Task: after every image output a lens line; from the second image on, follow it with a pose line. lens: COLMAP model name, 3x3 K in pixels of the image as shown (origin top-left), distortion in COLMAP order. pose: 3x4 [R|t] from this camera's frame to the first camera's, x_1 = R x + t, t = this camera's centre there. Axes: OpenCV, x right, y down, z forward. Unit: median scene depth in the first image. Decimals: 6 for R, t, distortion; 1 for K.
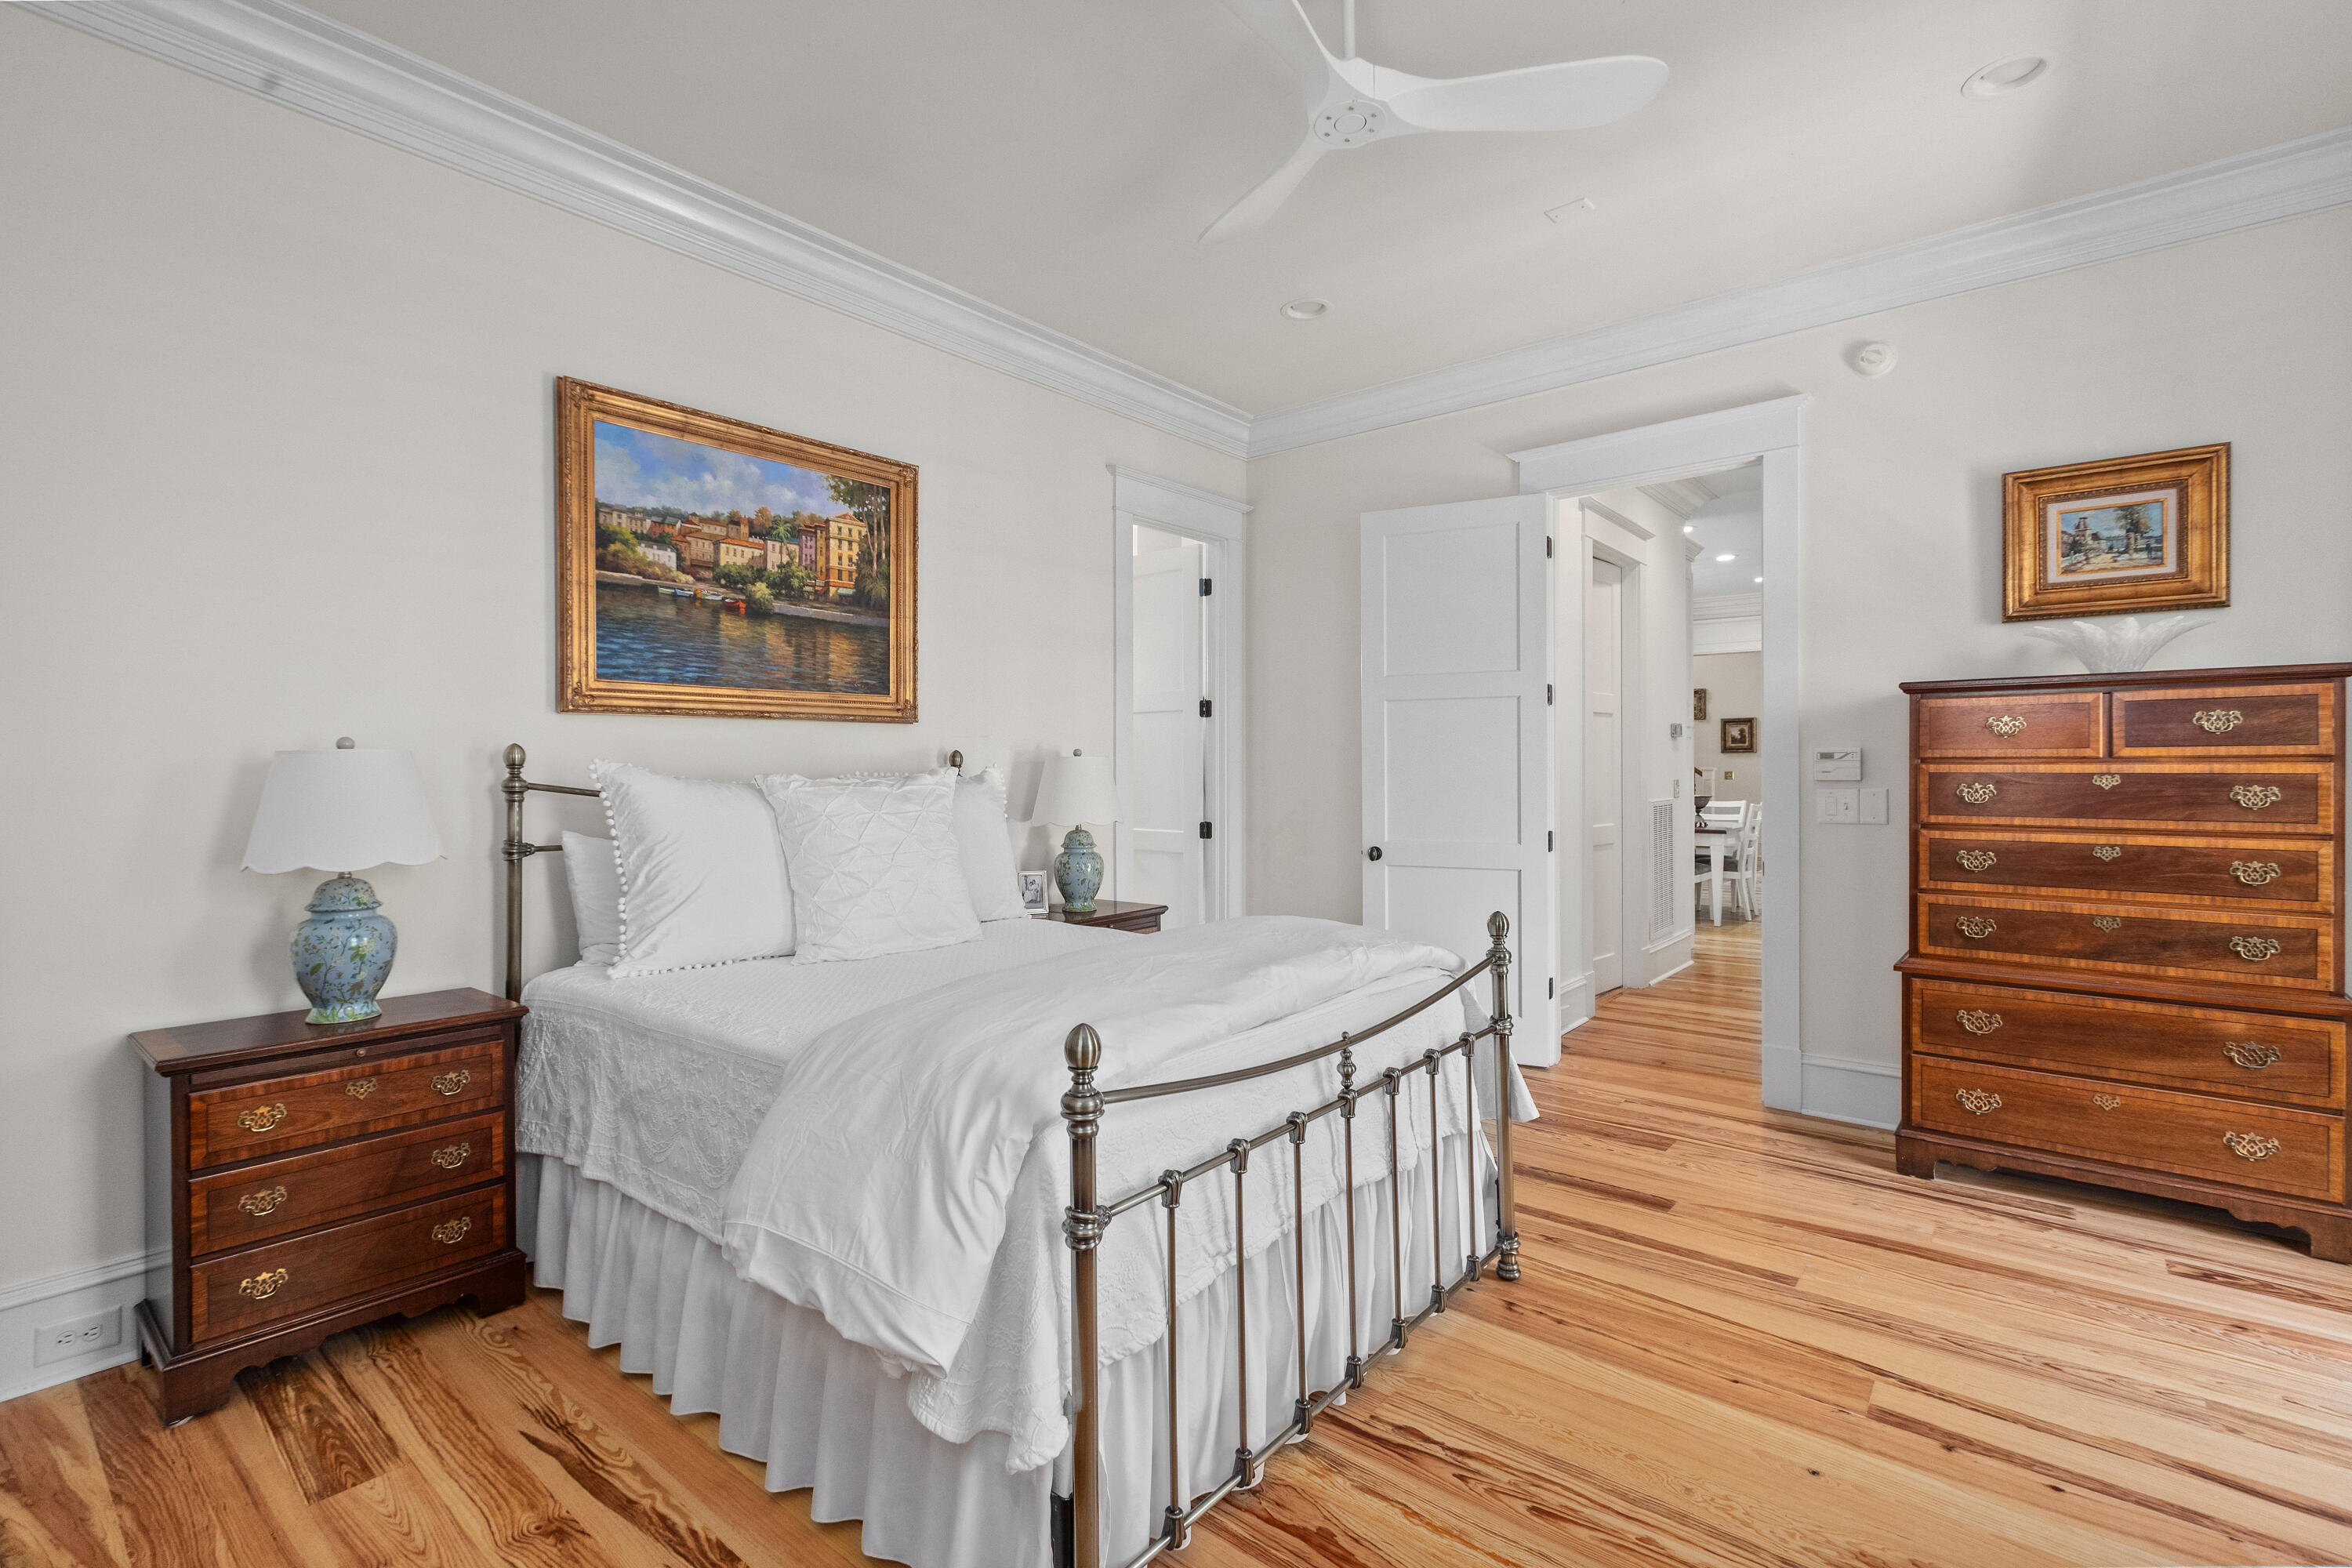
lens RADIAL K [[1055.1, 0, 1174.4], [0, 1055.1, 776.6], [0, 0, 1]] dist [-0.011723, -0.000364]
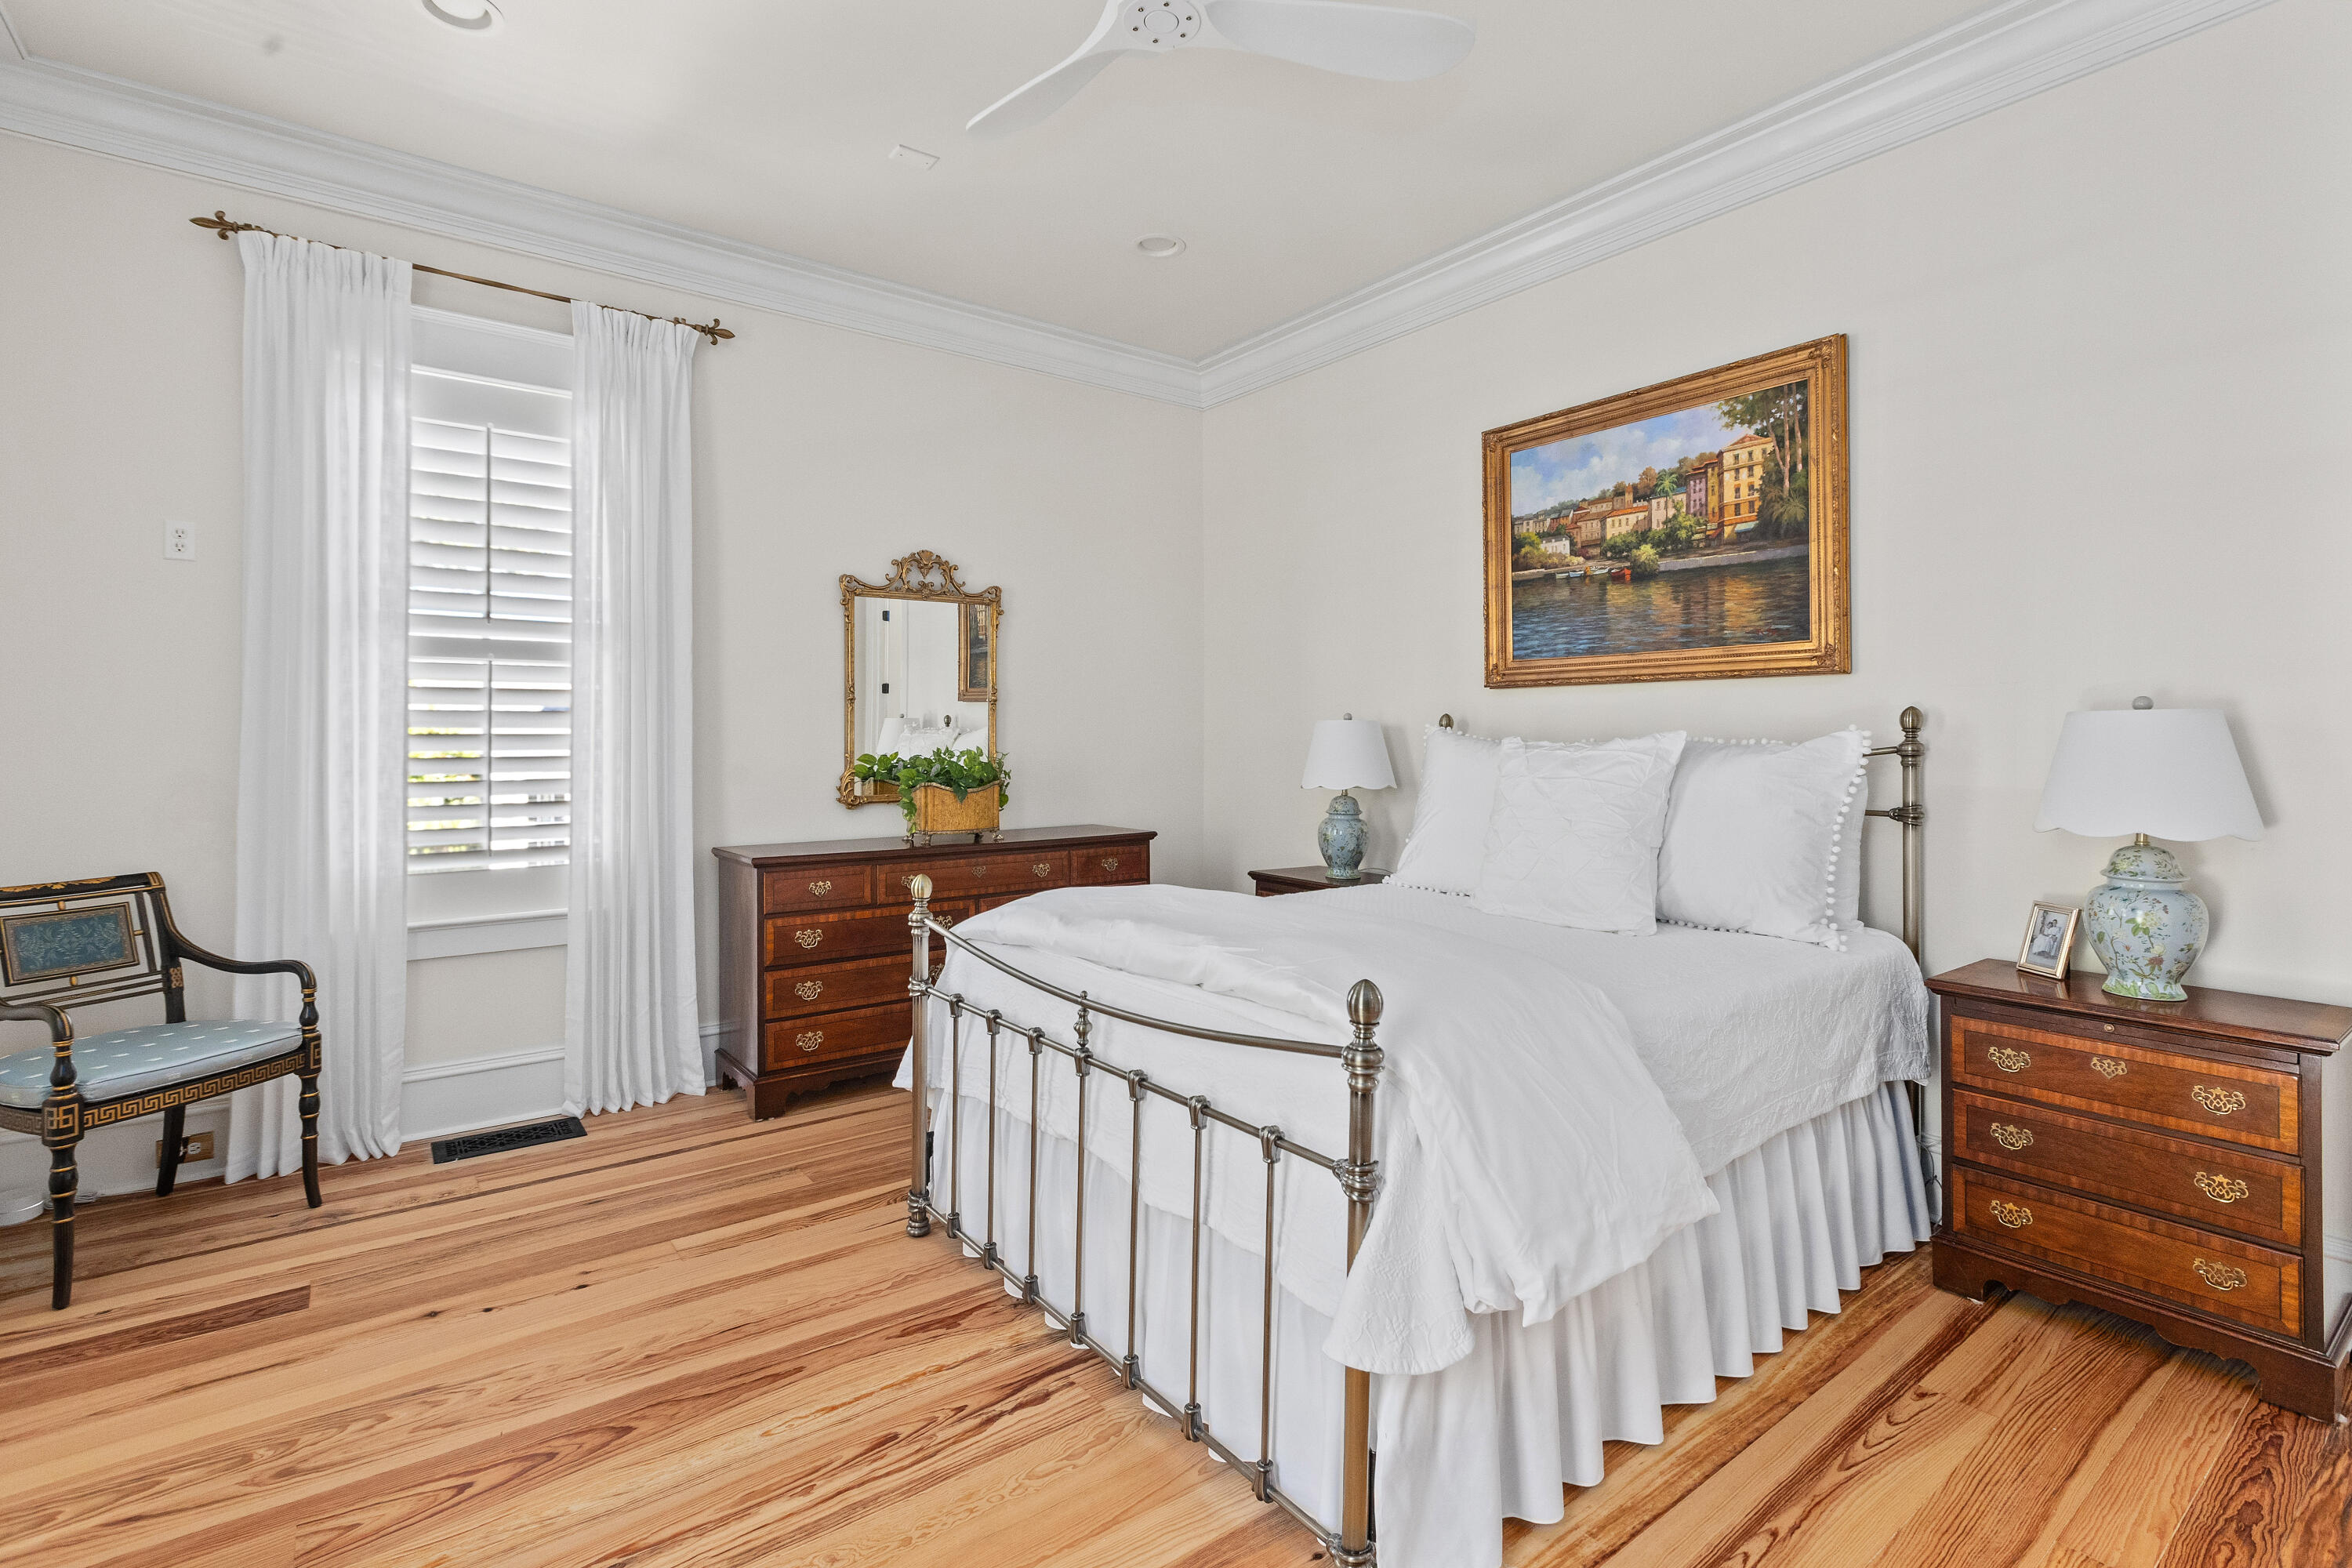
lens RADIAL K [[1078.8, 0, 1168.8], [0, 1078.8, 738.5], [0, 0, 1]] dist [0.002104, -0.007781]
pose [[-0.229933, 0.007814, -0.973175, 0.708510], [-0.006212, 0.999936, 0.009497, -0.008486], [0.973187, 0.008229, -0.229870, 0.805298]]
